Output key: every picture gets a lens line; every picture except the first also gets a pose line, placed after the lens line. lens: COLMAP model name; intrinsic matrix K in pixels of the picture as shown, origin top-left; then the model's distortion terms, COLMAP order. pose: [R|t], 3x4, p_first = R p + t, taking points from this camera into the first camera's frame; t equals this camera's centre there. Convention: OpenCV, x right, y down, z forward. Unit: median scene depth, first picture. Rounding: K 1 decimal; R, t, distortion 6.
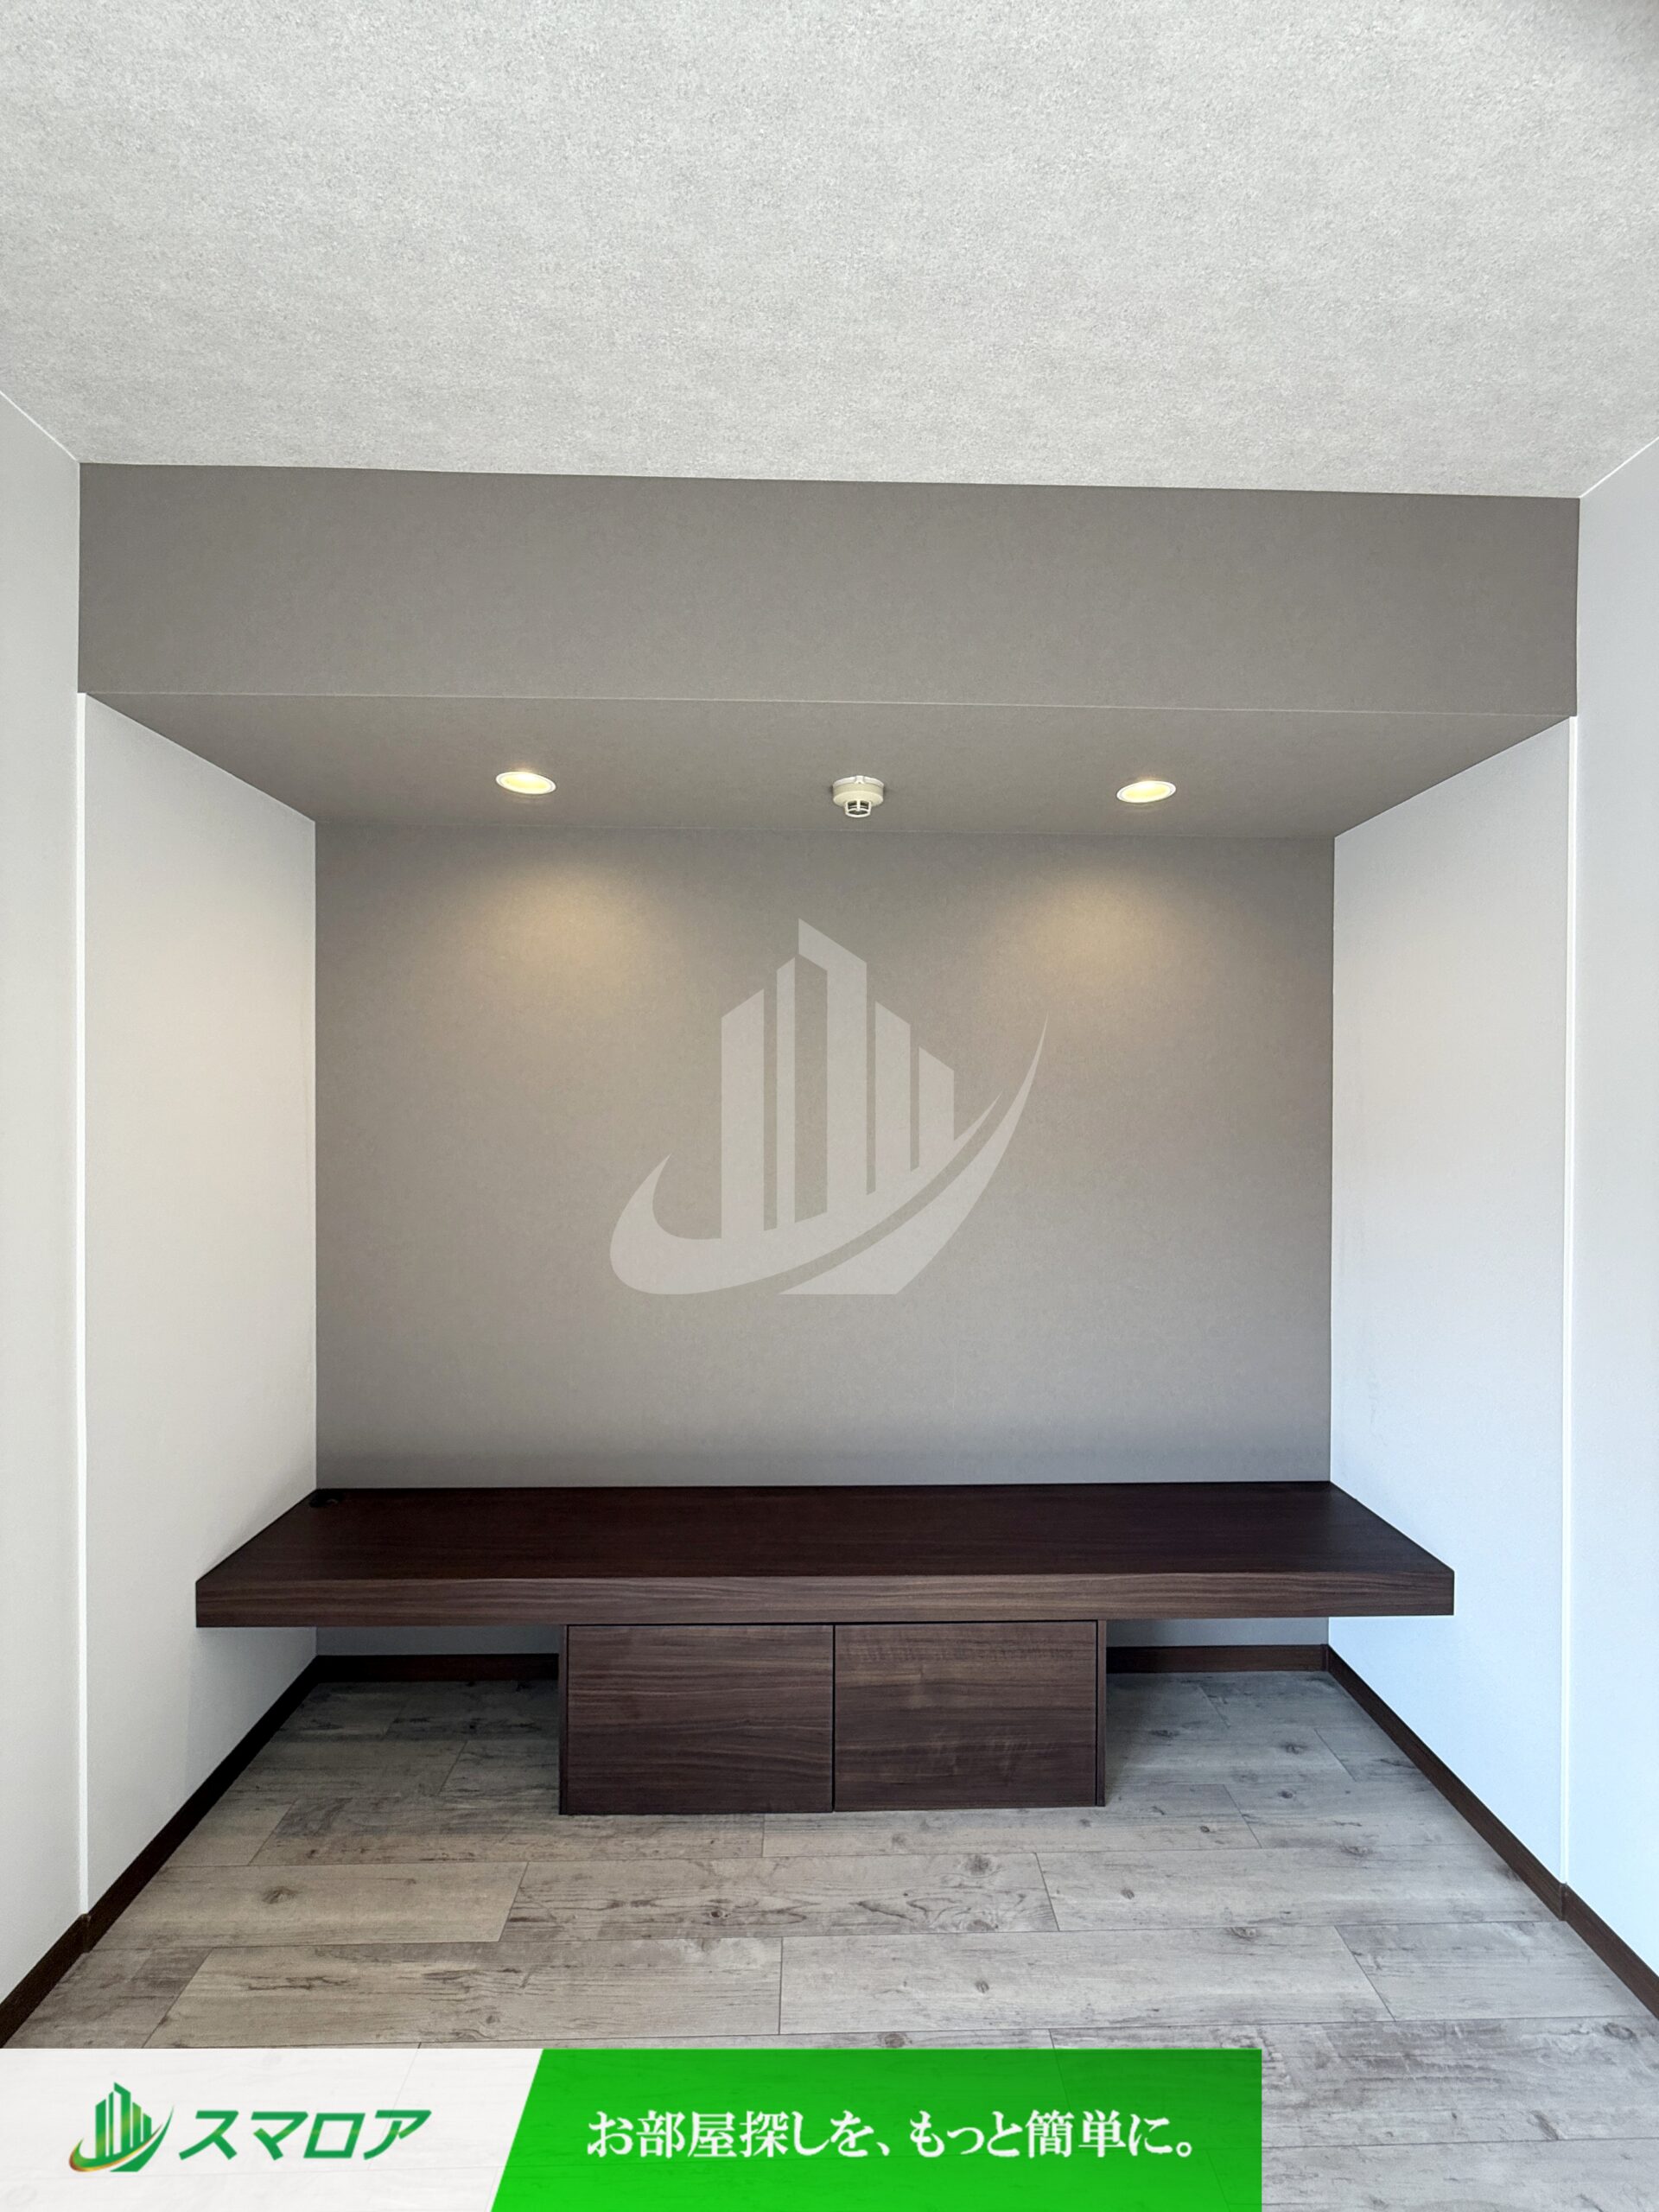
lens RADIAL K [[880.9, 0, 829.8], [0, 880.9, 1109.2], [0, 0, 1]] dist [0.000045, -0.000150]
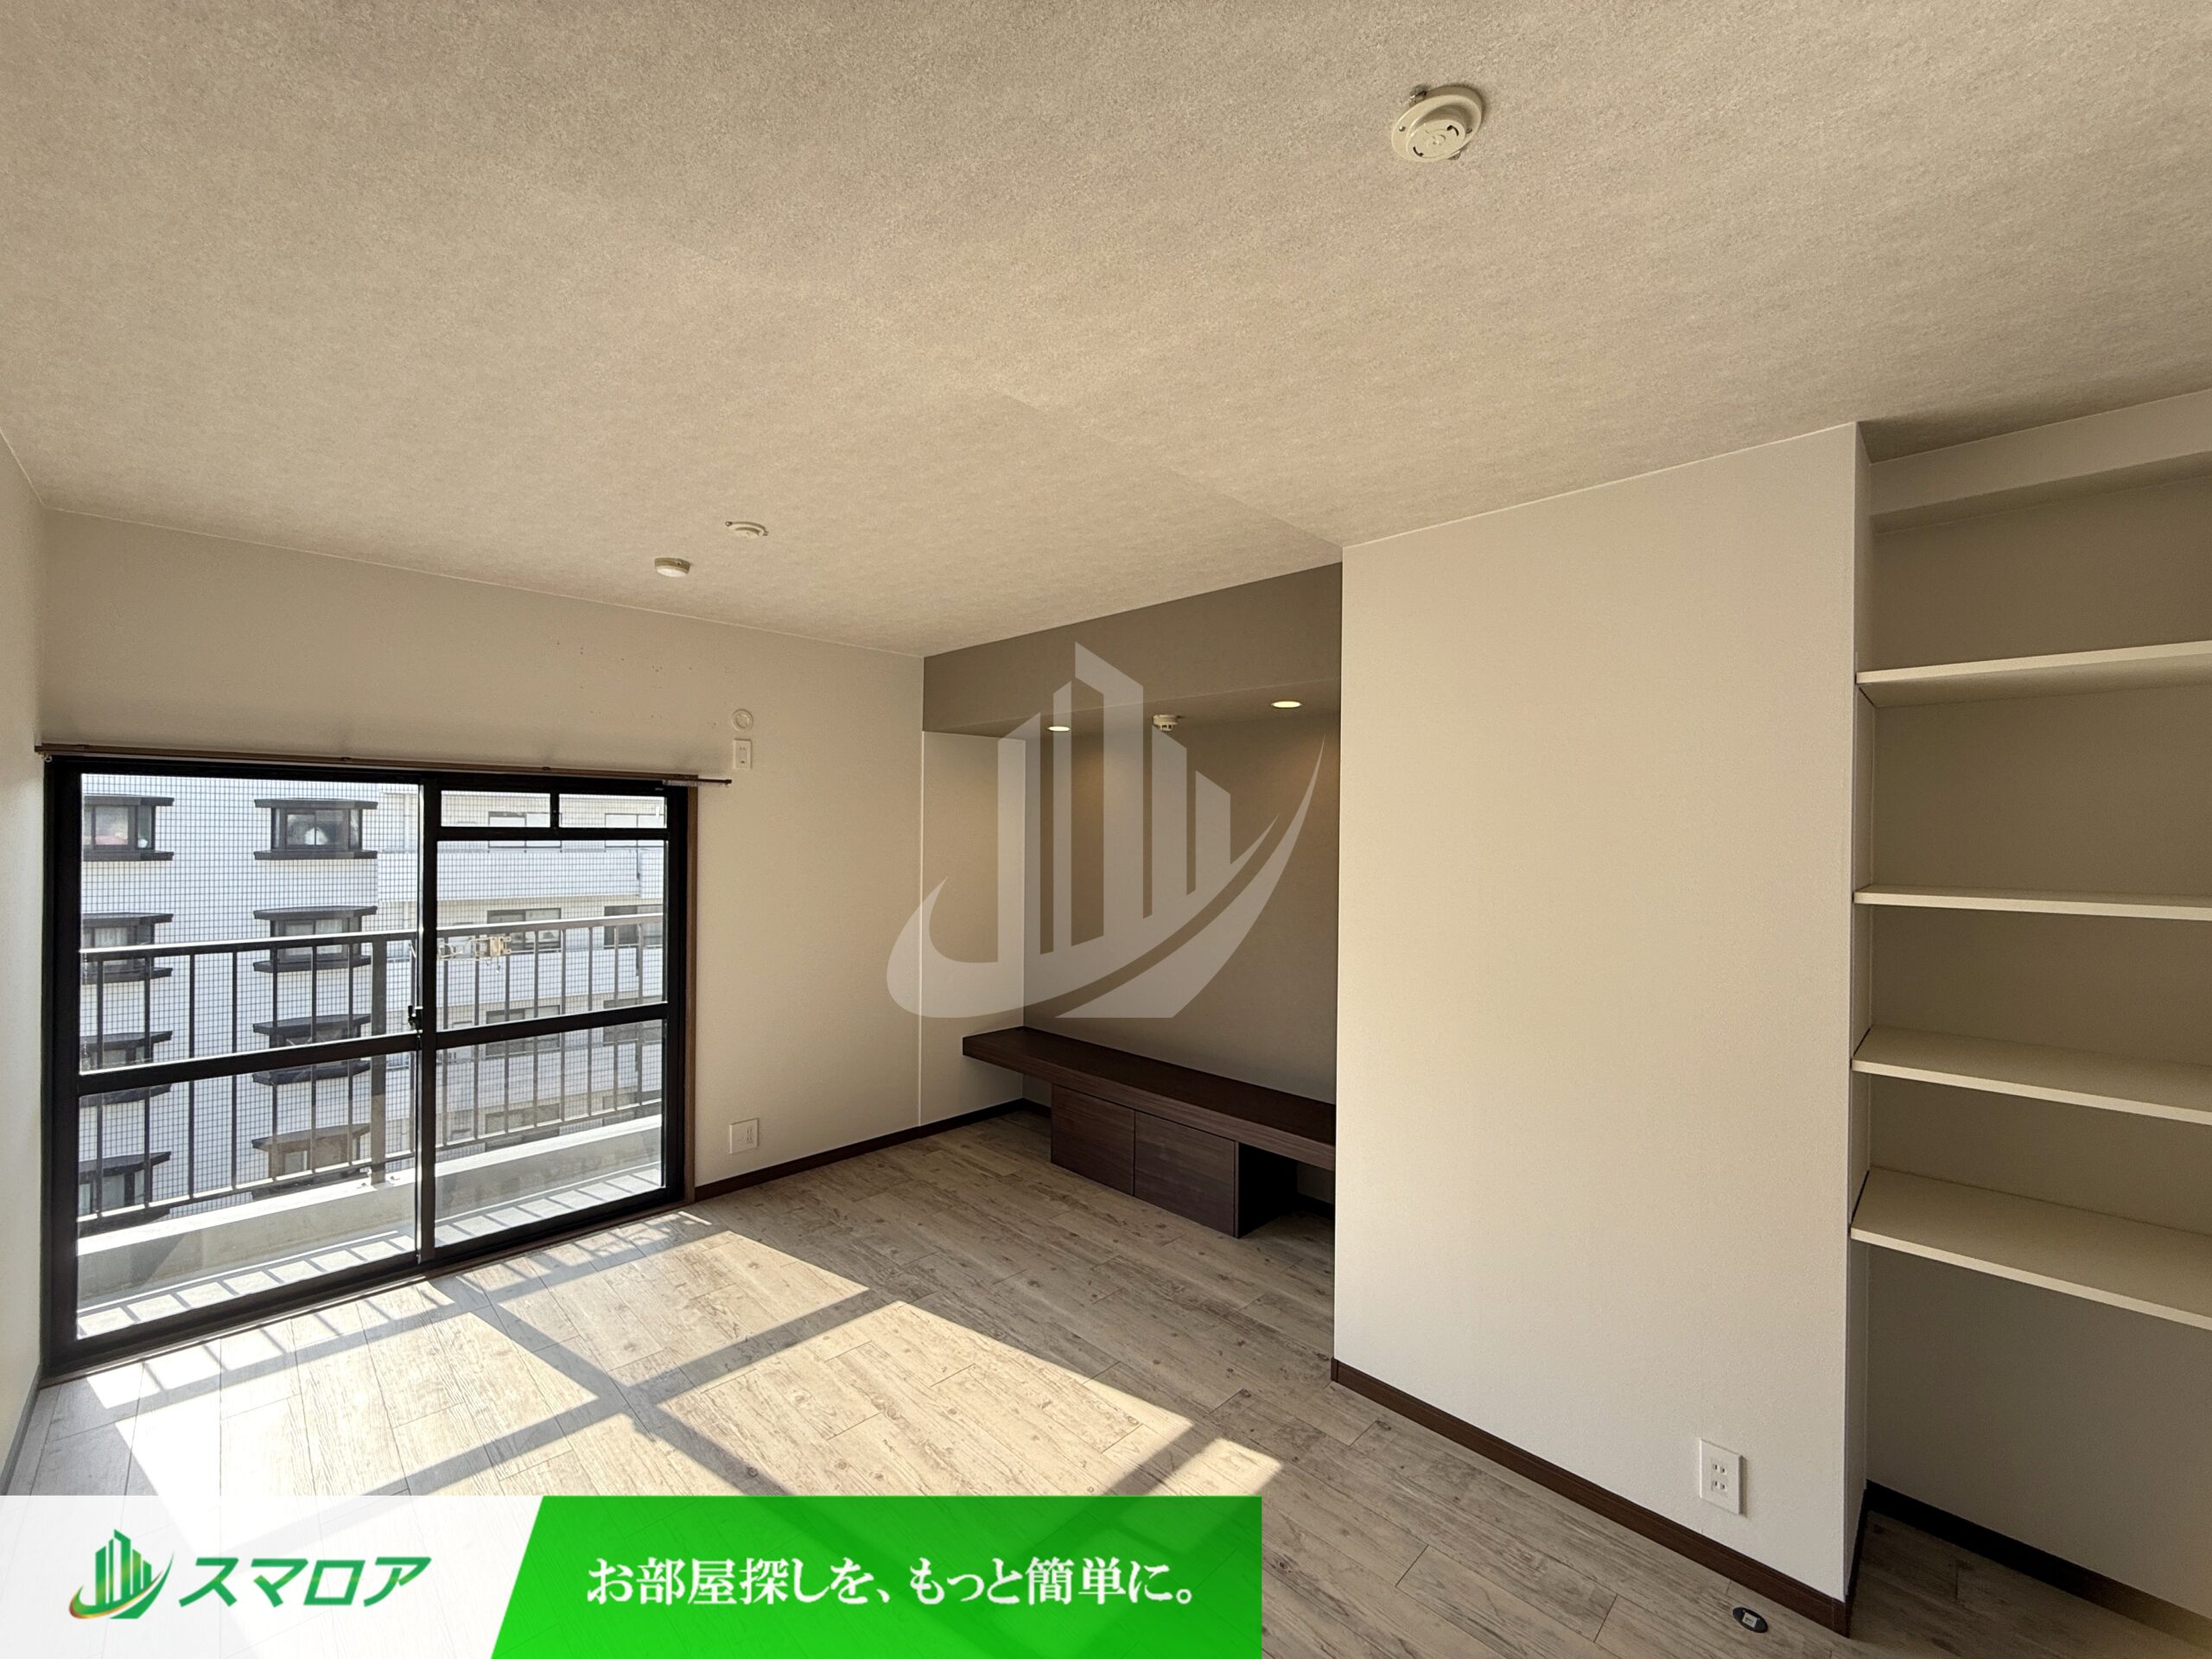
lens RADIAL K [[880.9, 0, 1107.3], [0, 880.9, 826.2], [0, 0, 1]] dist [0.000045, -0.000150]
pose [[0.695031, 0.000665, -0.718980, 1.526145], [-0.013670, 0.999831, -0.012290, -0.086838], [0.718850, 0.018371, 0.694922, -0.573109]]
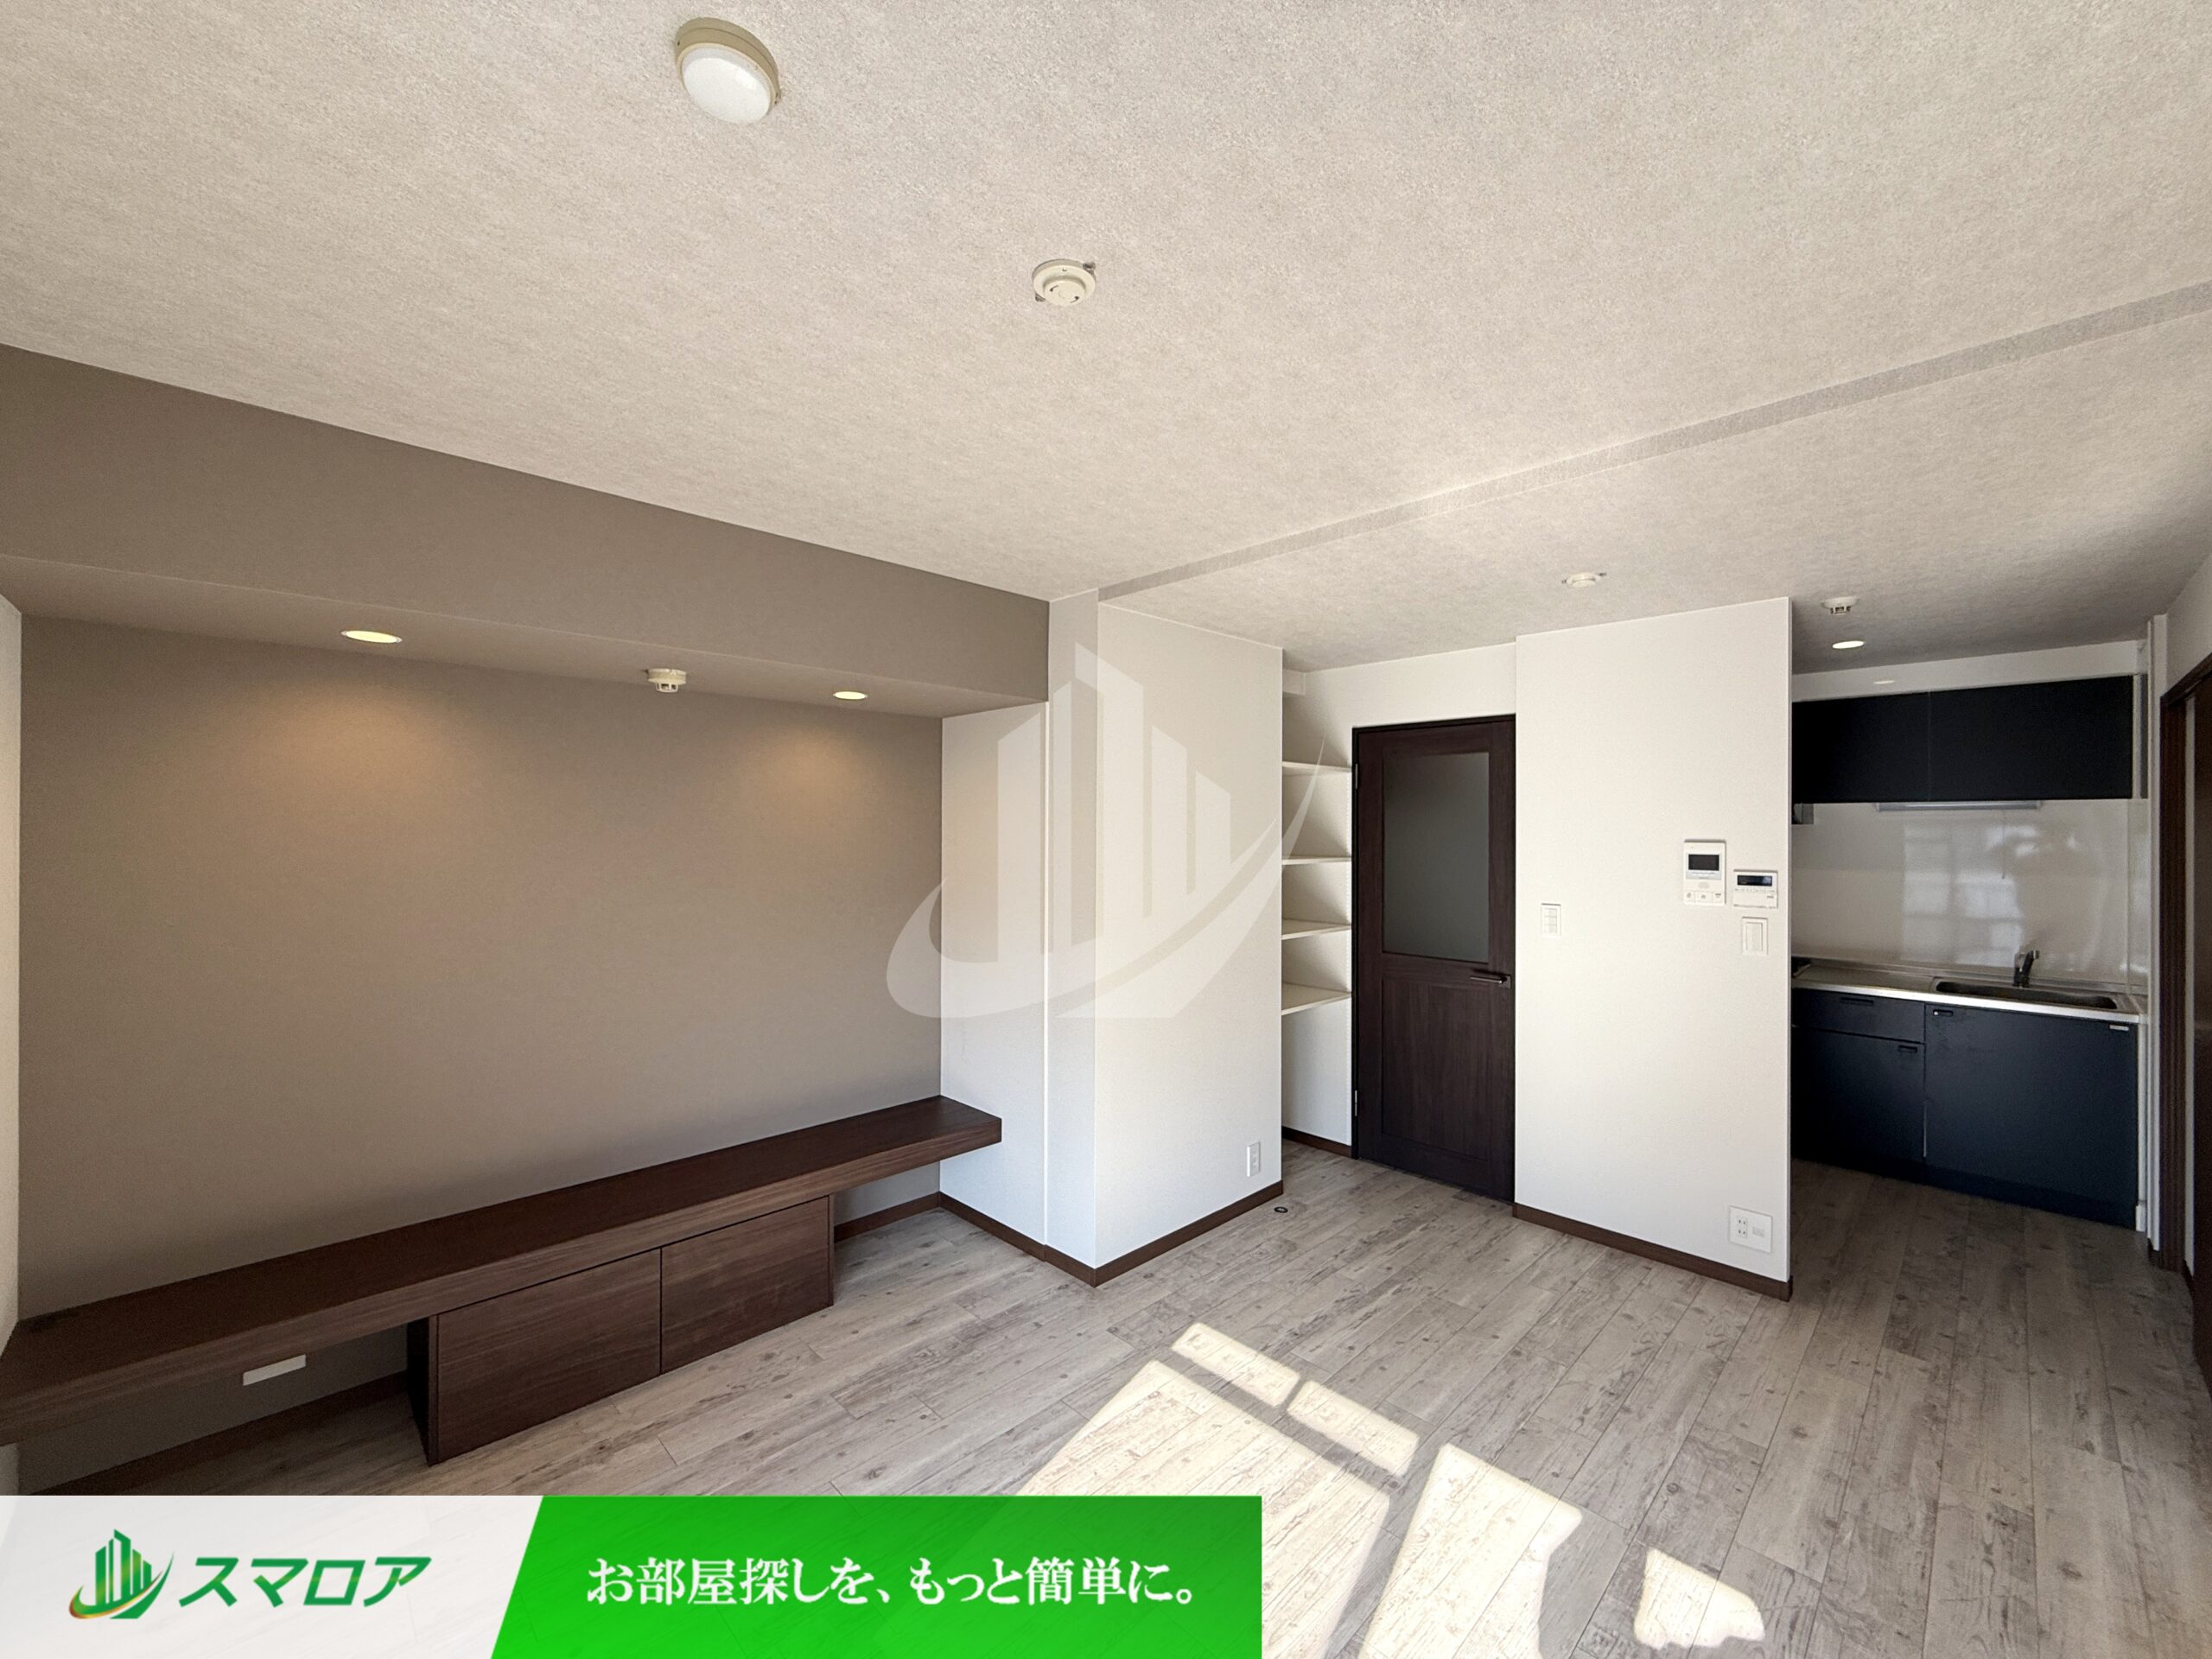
lens RADIAL K [[880.9, 0, 1099.2], [0, 880.9, 828.1], [0, 0, 1]] dist [0.000045, -0.000150]
pose [[0.734640, 0.001540, 0.678455, -0.461556], [0.002839, 0.999982, -0.005344, -0.107755], [-0.678451, 0.005852, 0.734622, -0.588593]]
